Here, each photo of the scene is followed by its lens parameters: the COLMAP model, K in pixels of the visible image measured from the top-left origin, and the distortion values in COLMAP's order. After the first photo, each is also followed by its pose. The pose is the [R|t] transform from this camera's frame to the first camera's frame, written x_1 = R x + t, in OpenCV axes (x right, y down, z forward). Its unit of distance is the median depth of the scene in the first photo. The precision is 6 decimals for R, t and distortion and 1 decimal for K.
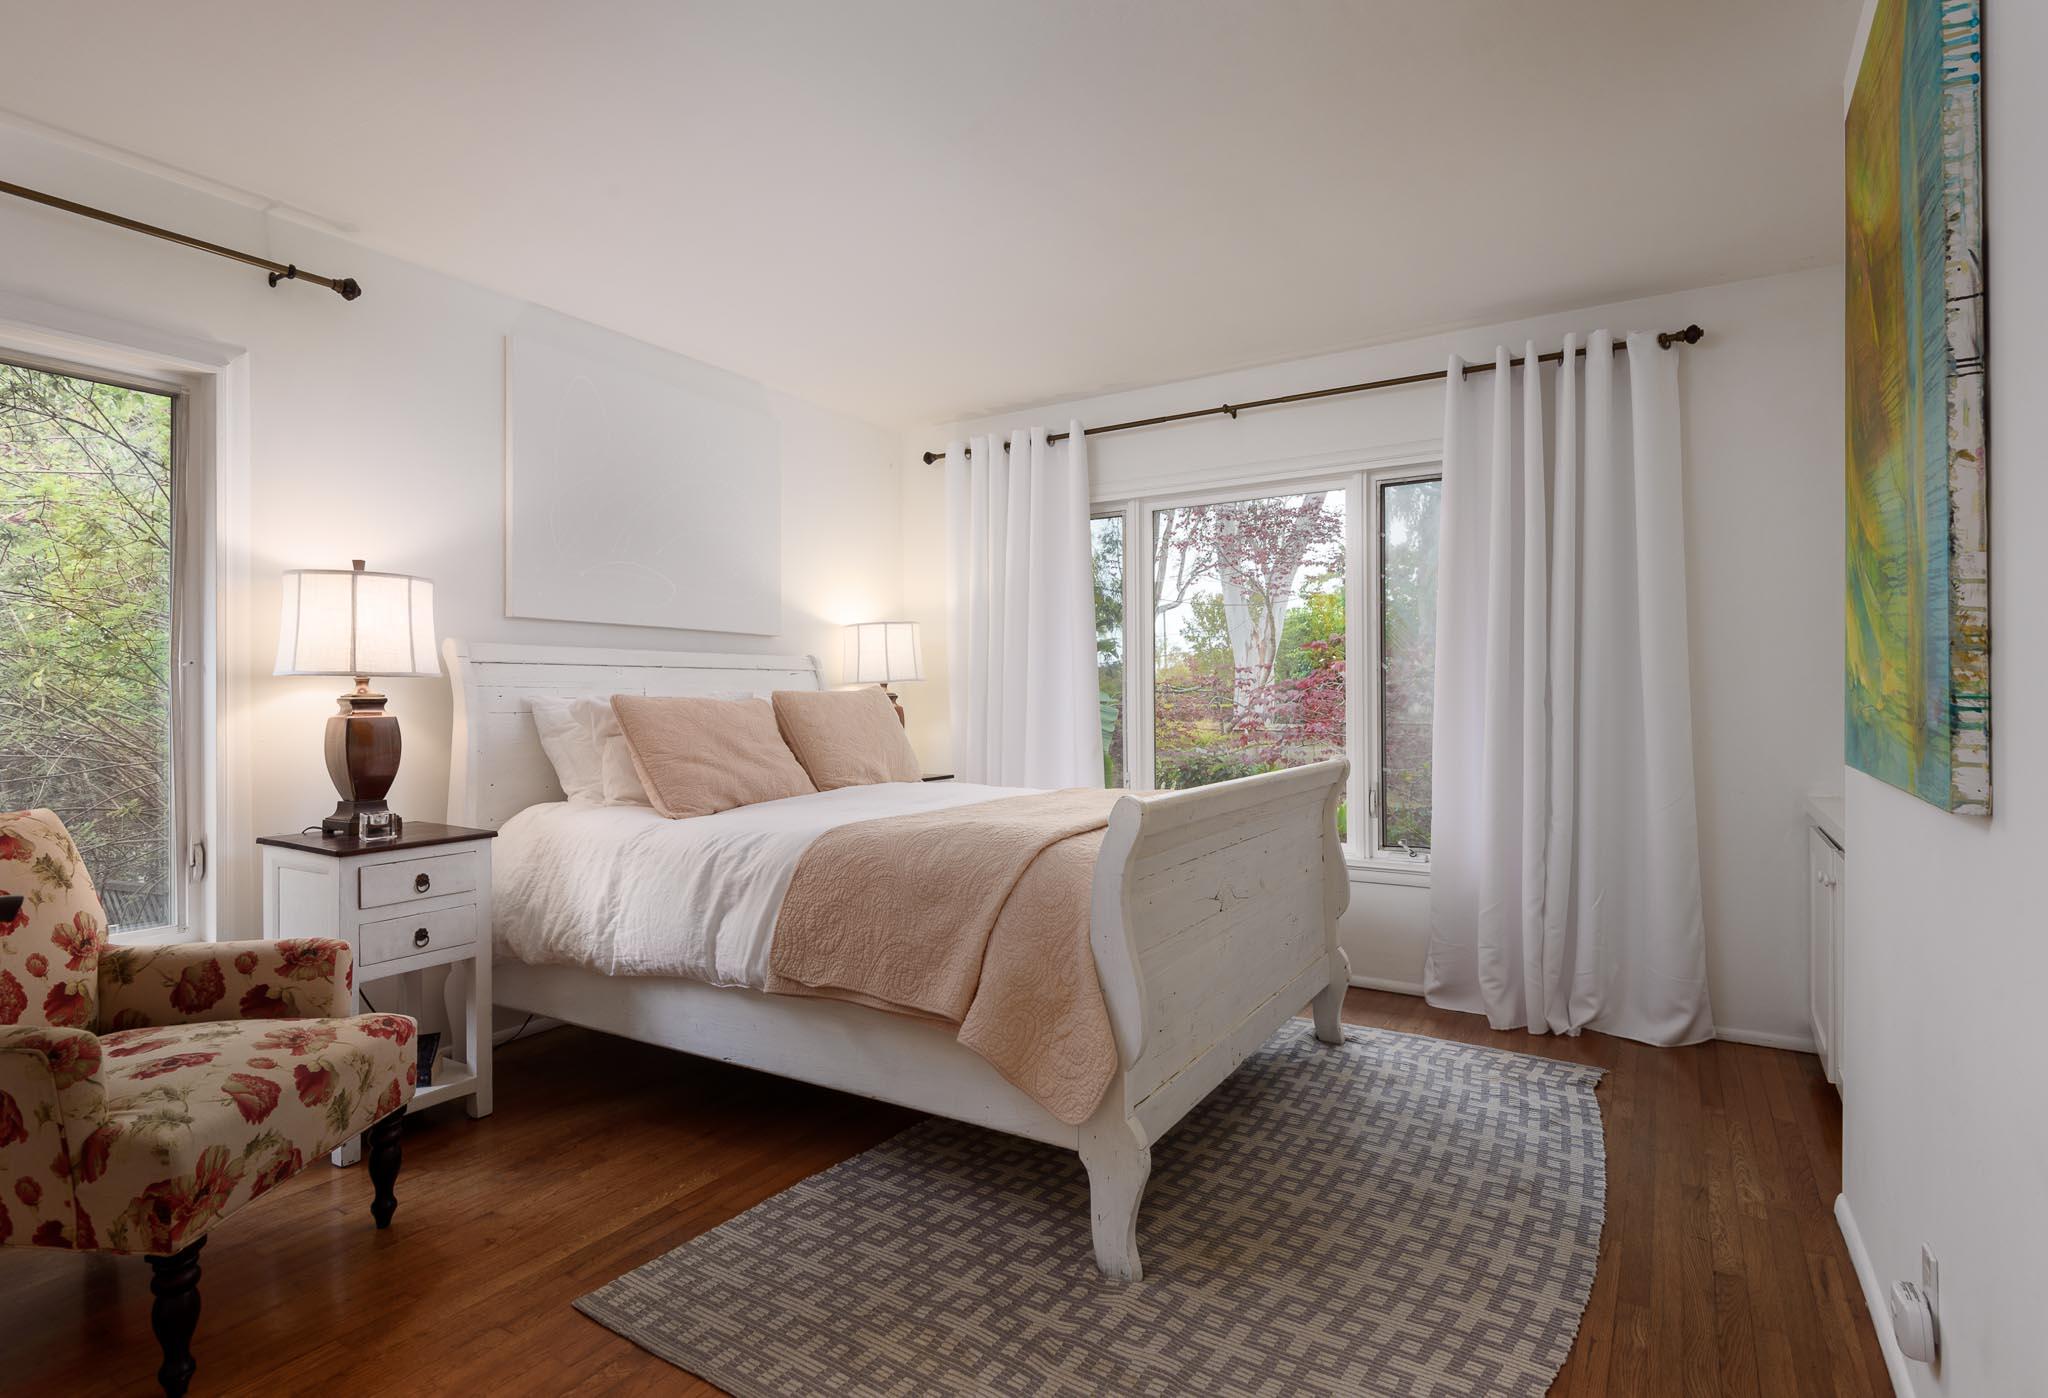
lens RADIAL K [[1081.2, 0, 1022.4], [0, 1081.2, 698.5], [0, 0, 1]] dist [-0.003227, -0.000578]
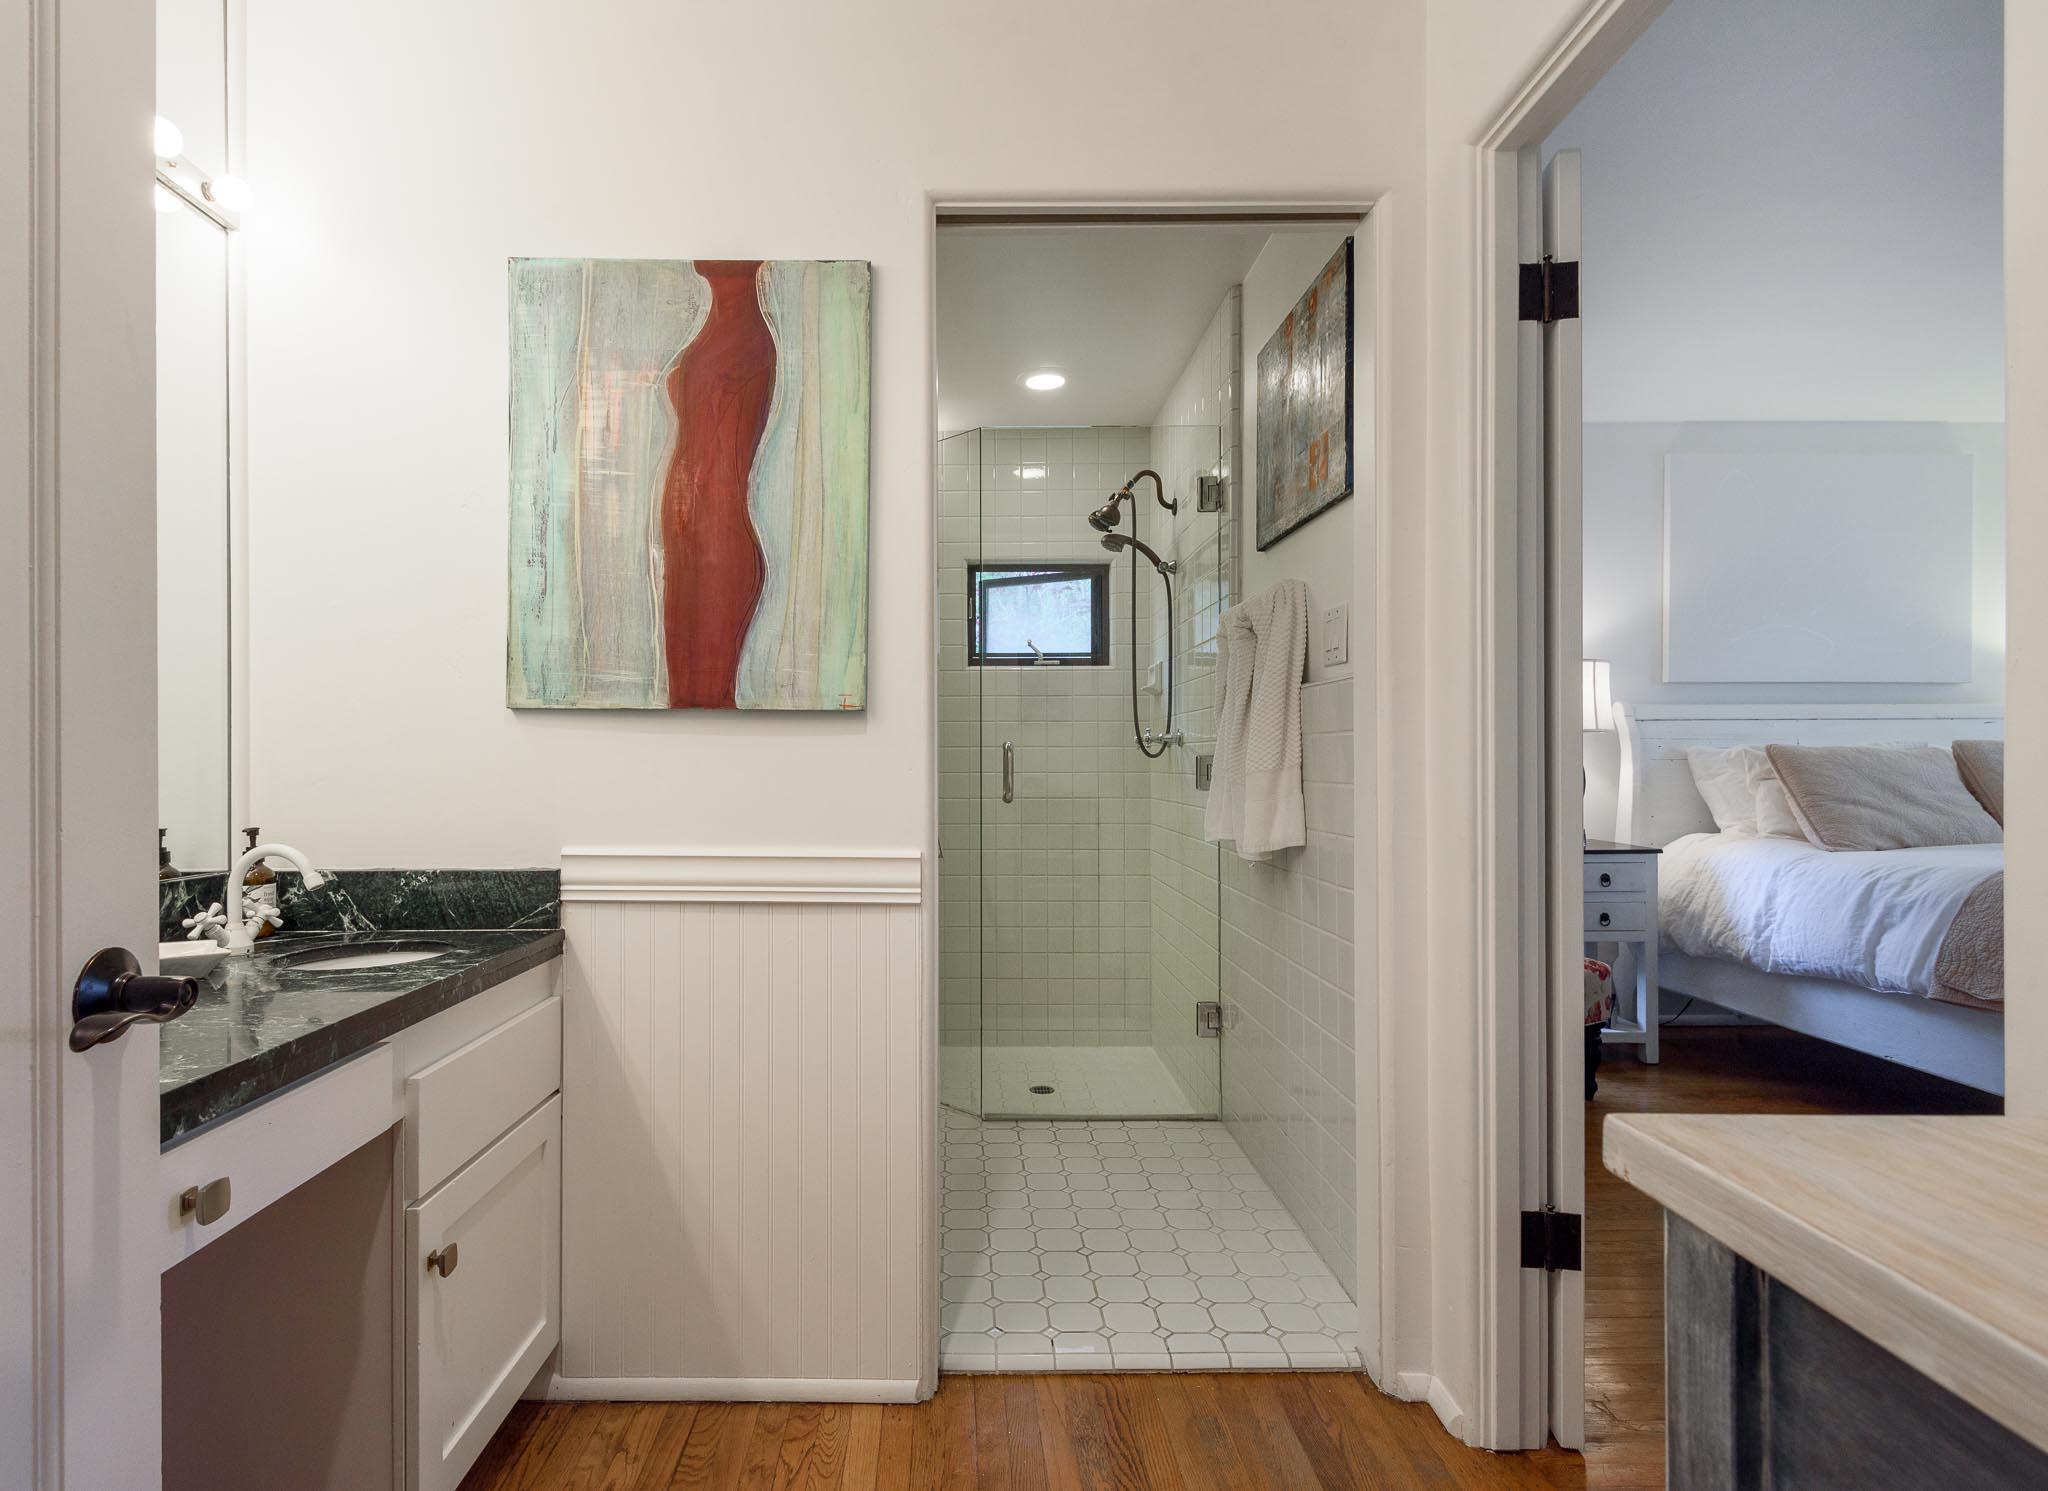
lens RADIAL K [[963.8, 0, 1017.7], [0, 963.8, 750.2], [0, 0, 1]] dist [-0.000033, -0.000297]
pose [[0.529547, 0.000611, -0.848280, 0.094590], [-0.000830, 1.000000, 0.000203, 0.003812], [0.848280, 0.000596, 0.529548, -0.295019]]
